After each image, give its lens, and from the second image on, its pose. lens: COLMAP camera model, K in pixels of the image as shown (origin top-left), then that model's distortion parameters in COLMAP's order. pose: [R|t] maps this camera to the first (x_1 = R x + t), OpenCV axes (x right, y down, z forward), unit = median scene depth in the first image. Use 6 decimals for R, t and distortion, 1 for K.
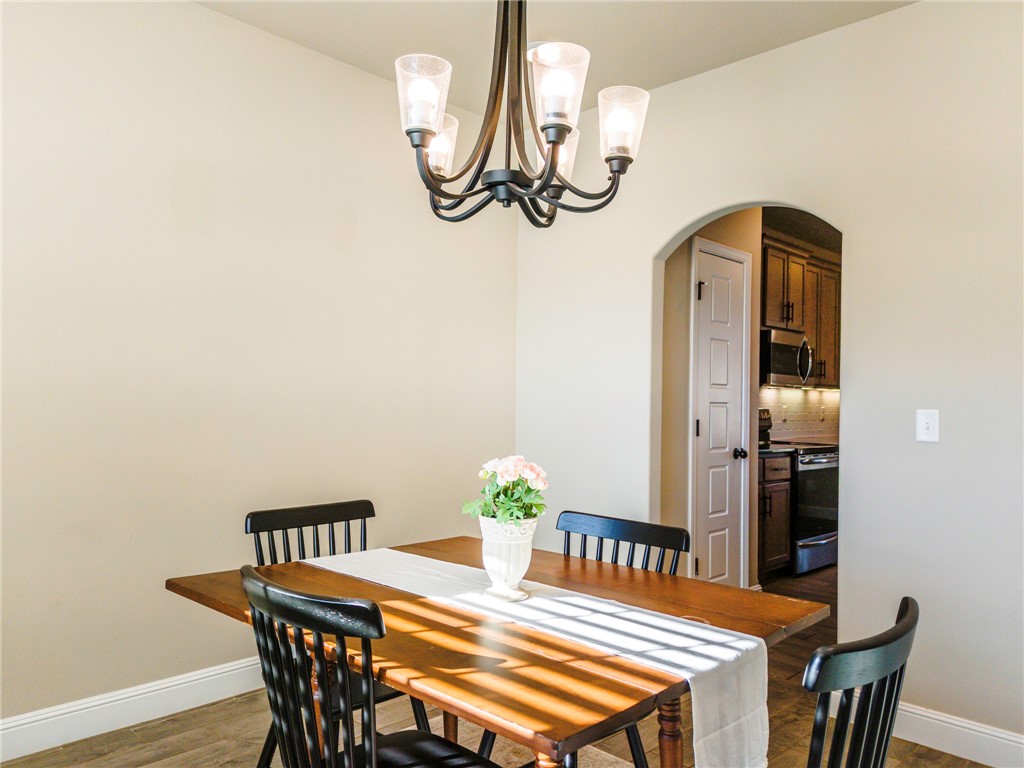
lens RADIAL K [[756.1, 0, 512.0], [0, 756.1, 384.0], [0, 0, 1]] dist [0.006174, 0.001217]
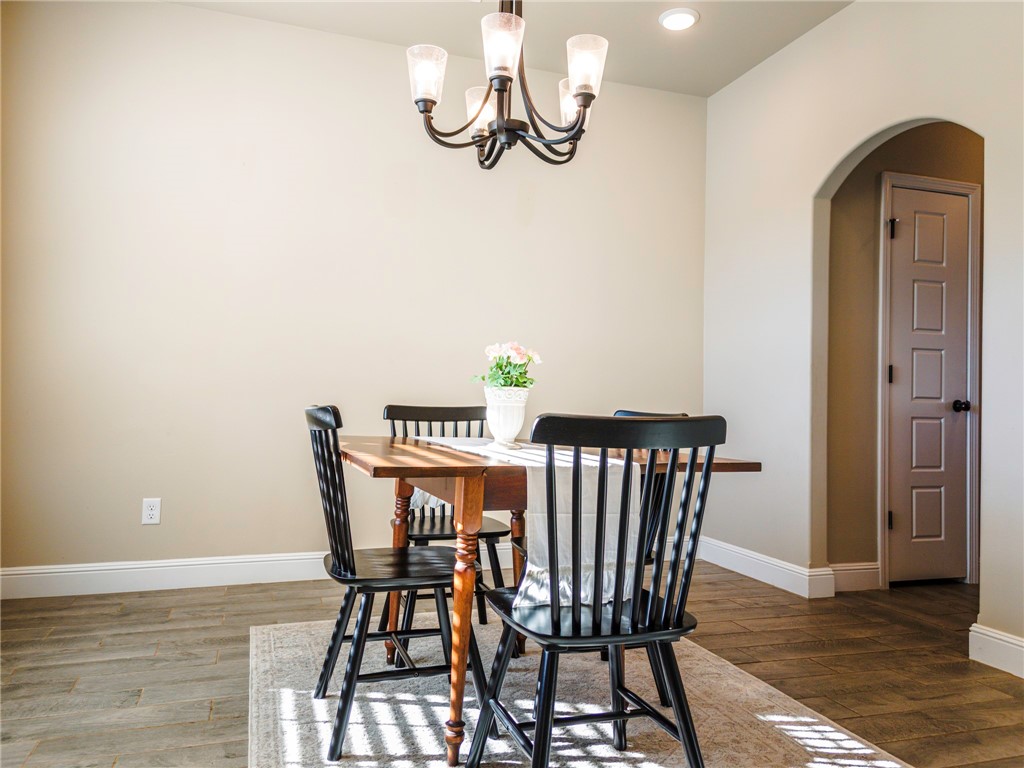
lens RADIAL K [[751.4, 0, 512.0], [0, 751.4, 384.0], [0, 0, 1]] dist [0.116786, -0.140522]
pose [[0.893066, -0.010367, -0.449805, 0.486152], [0.005412, 0.999910, -0.012299, 0.153295], [0.449892, 0.008550, 0.893042, -0.127840]]
